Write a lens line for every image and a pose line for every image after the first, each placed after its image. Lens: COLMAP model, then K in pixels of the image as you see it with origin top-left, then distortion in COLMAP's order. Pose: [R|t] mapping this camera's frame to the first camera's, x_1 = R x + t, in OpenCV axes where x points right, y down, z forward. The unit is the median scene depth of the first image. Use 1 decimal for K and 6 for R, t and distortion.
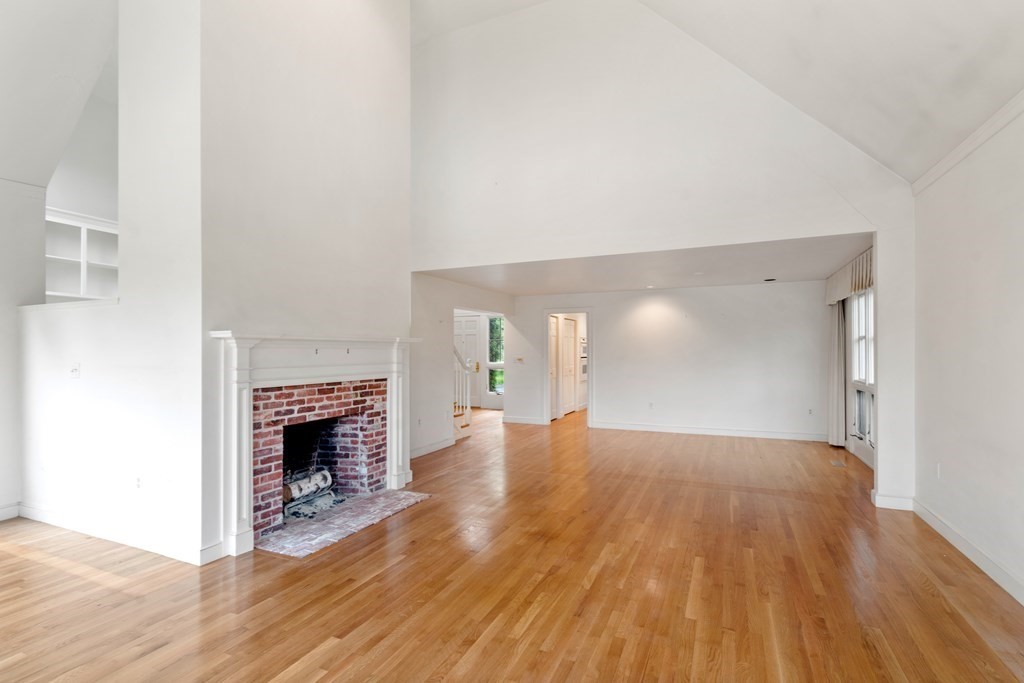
lens RADIAL K [[475.1, 0, 512.0], [0, 475.1, 341.5], [0, 0, 1]] dist [-0.000109, -0.000053]
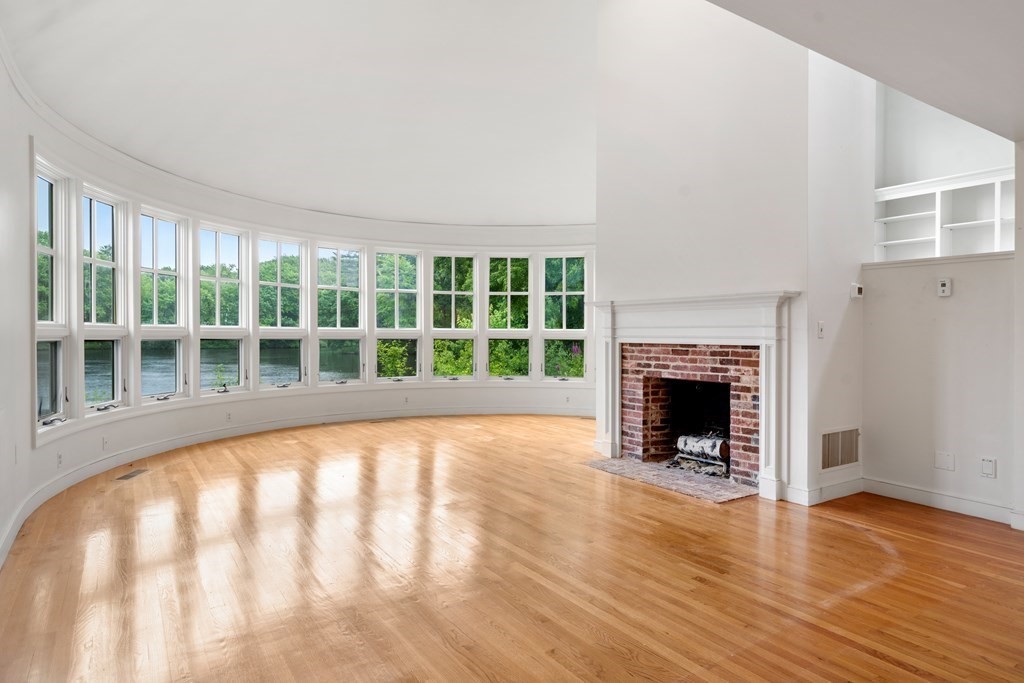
lens RADIAL K [[570.8, 0, 512.0], [0, 570.8, 341.5], [0, 0, 1]] dist [0.000605, 0.000133]
pose [[-0.516168, 0.009592, -0.856433, 0.827669], [0.013249, 0.999907, 0.003214, 0.071386], [0.856385, -0.009688, -0.516247, 1.298994]]
